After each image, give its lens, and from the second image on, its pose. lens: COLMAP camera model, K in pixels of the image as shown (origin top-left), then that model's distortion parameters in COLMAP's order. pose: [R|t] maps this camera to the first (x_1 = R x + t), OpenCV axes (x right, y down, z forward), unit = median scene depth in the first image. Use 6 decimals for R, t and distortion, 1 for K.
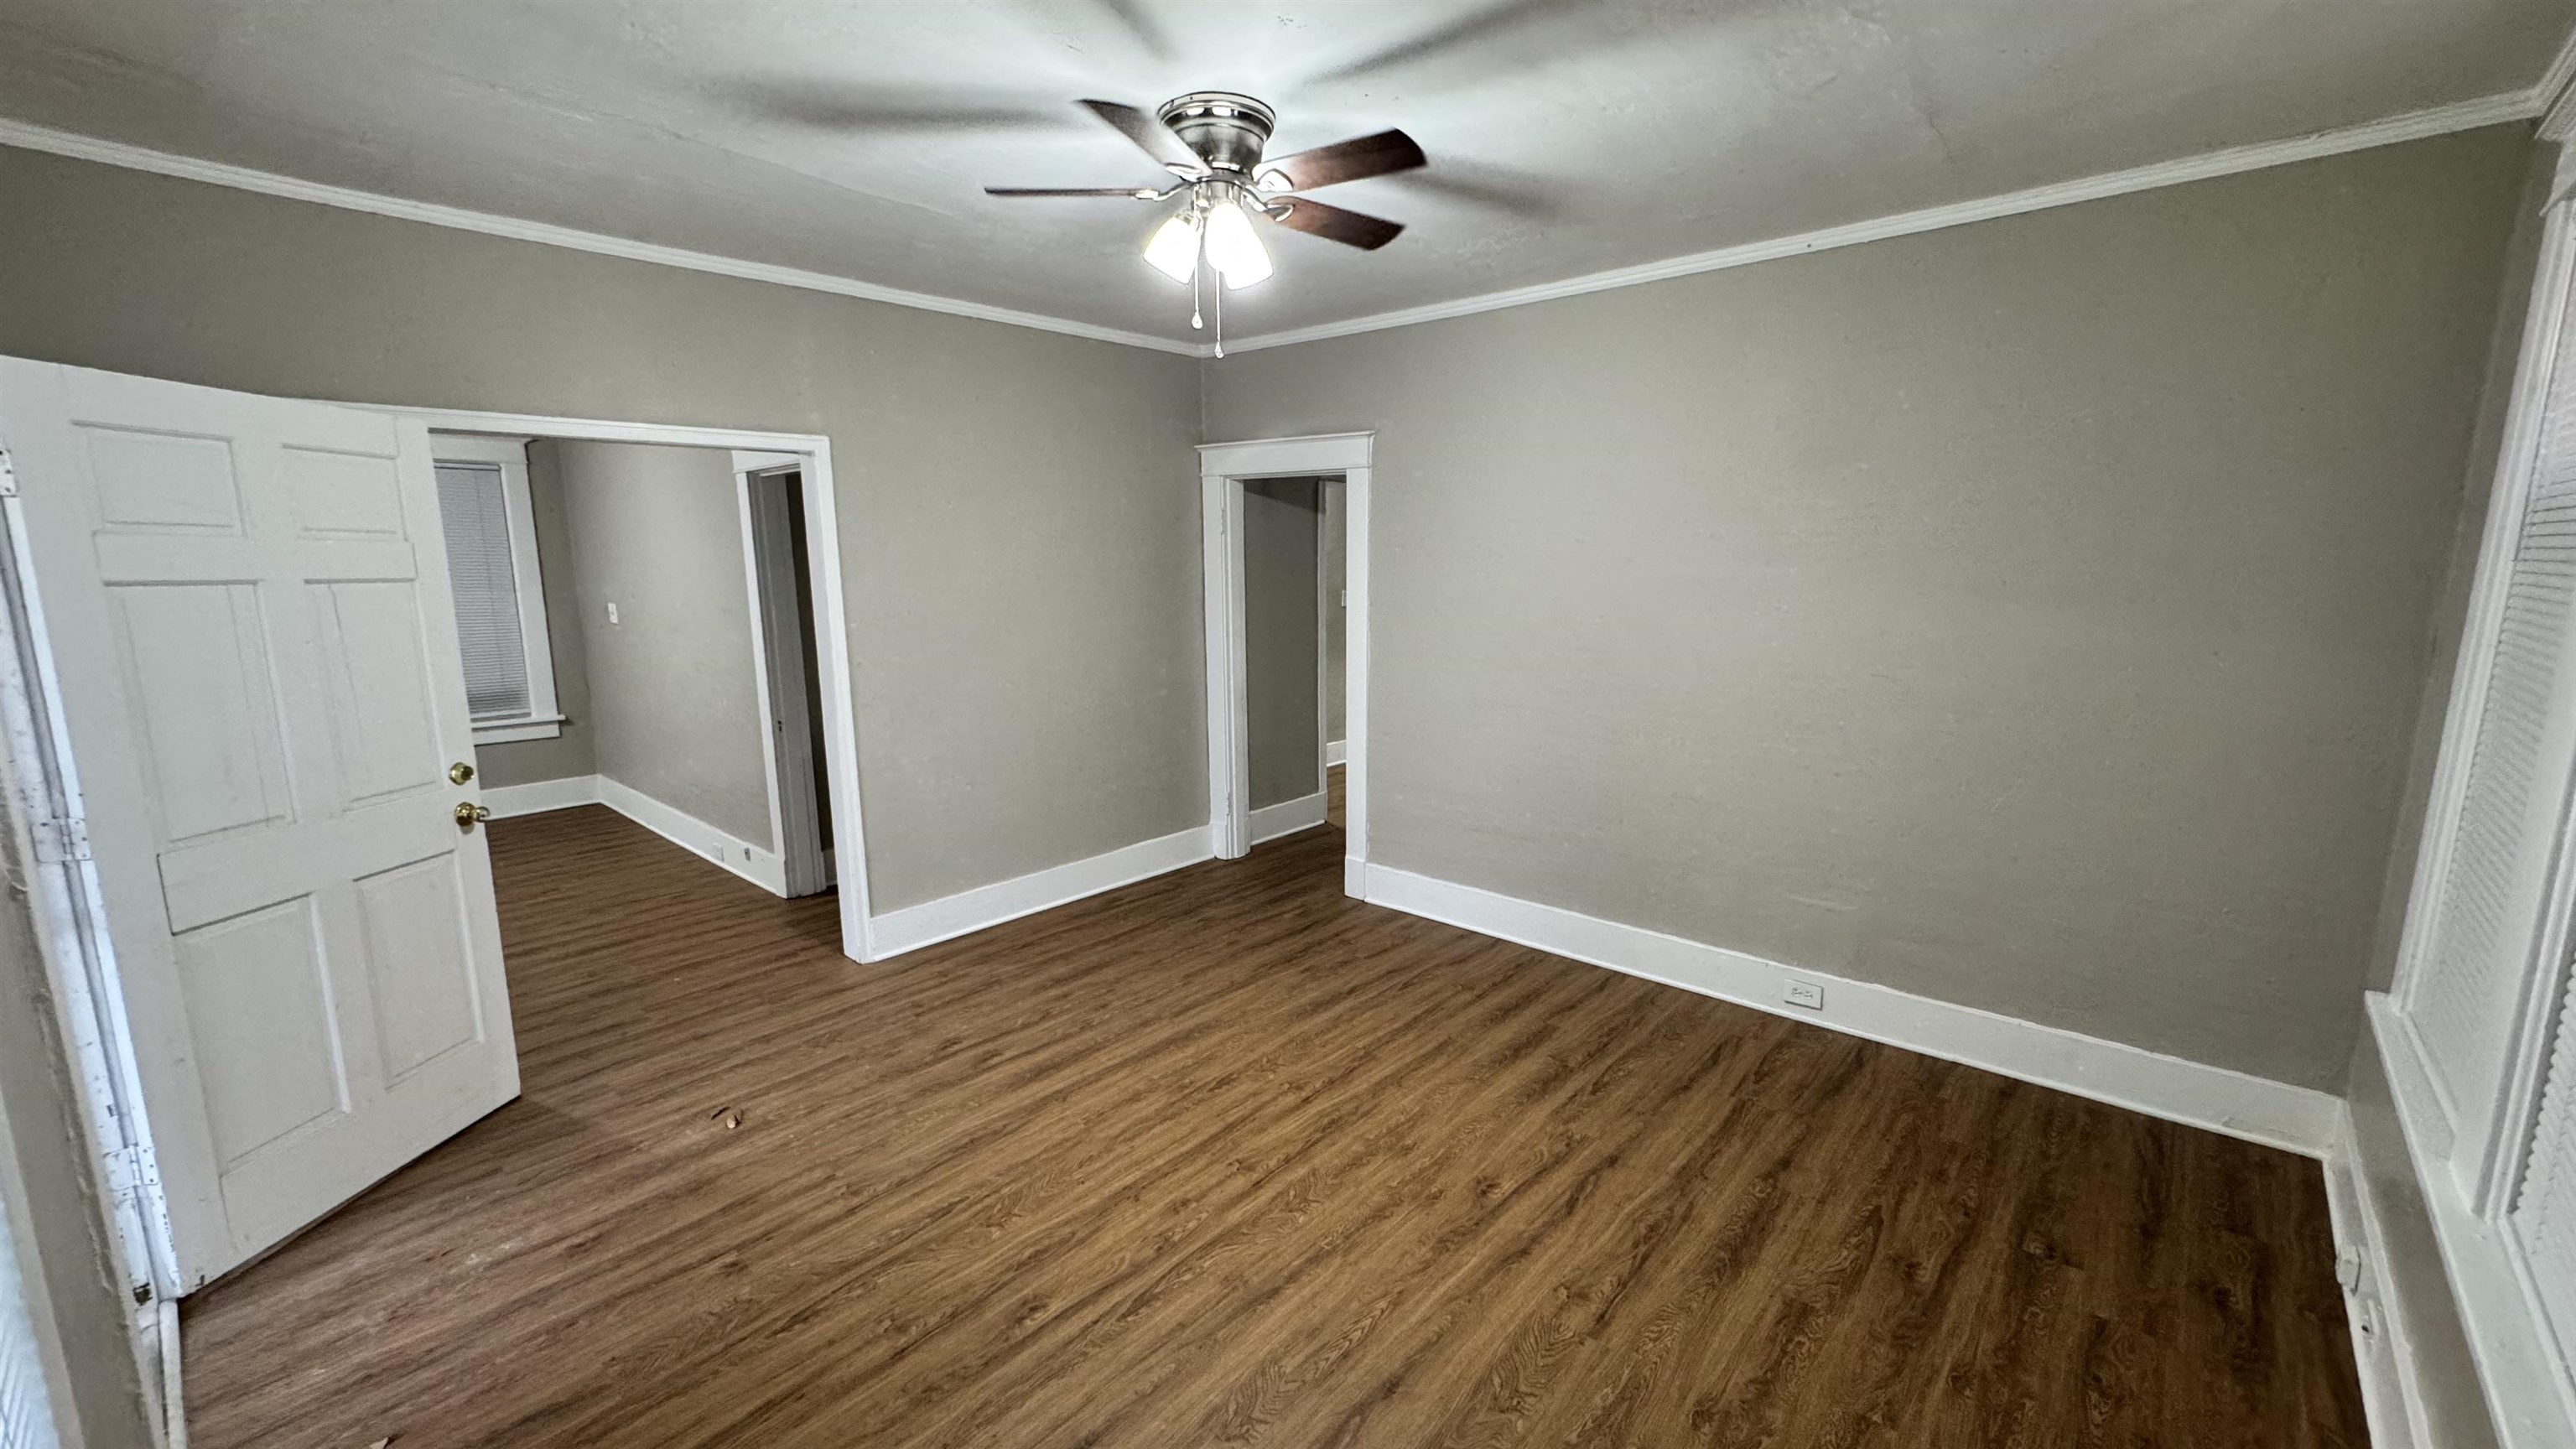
lens RADIAL K [[1019.8, 0, 1290.3], [0, 1019.8, 727.0], [0, 0, 1]] dist [-0.000879, 0.000075]
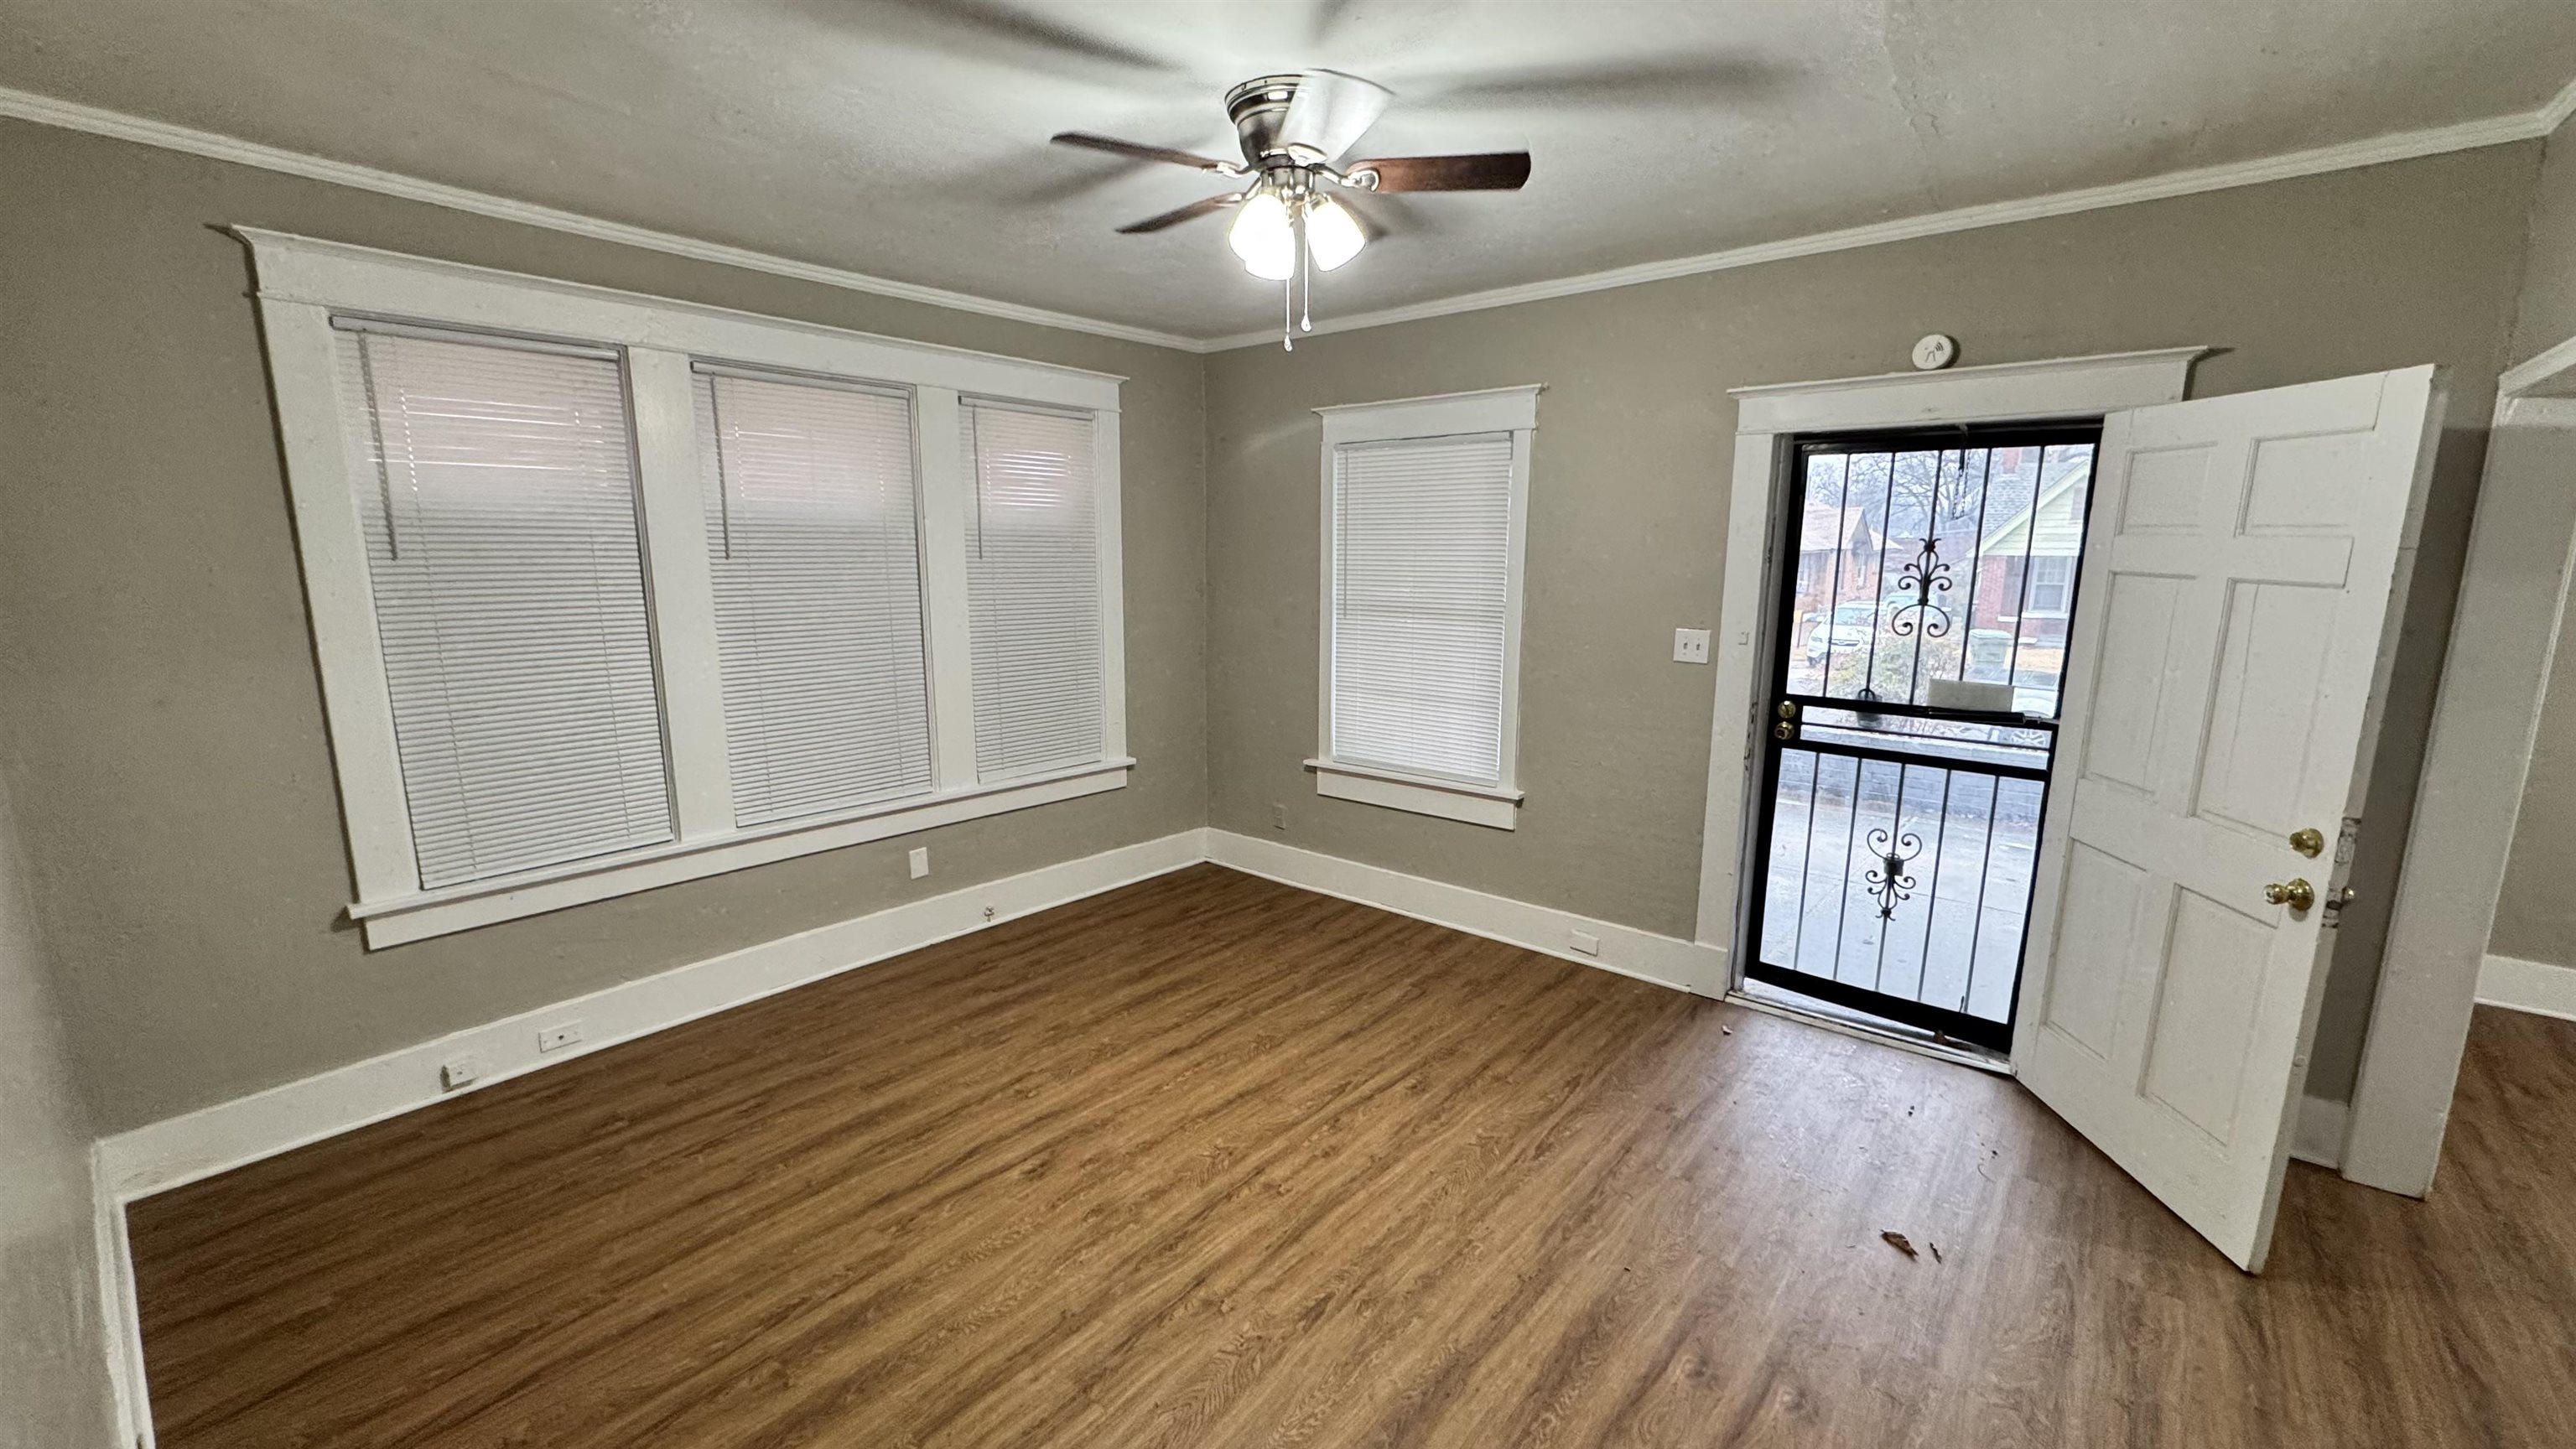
lens RADIAL K [[1019.8, 0, 1290.3], [0, 1019.8, 727.0], [0, 0, 1]] dist [-0.000879, 0.000075]
pose [[-0.999641, 0.006177, -0.026083, -0.038862], [-0.003114, 0.939730, 0.341904, -0.317465], [0.026623, 0.341862, -0.939373, 1.799757]]
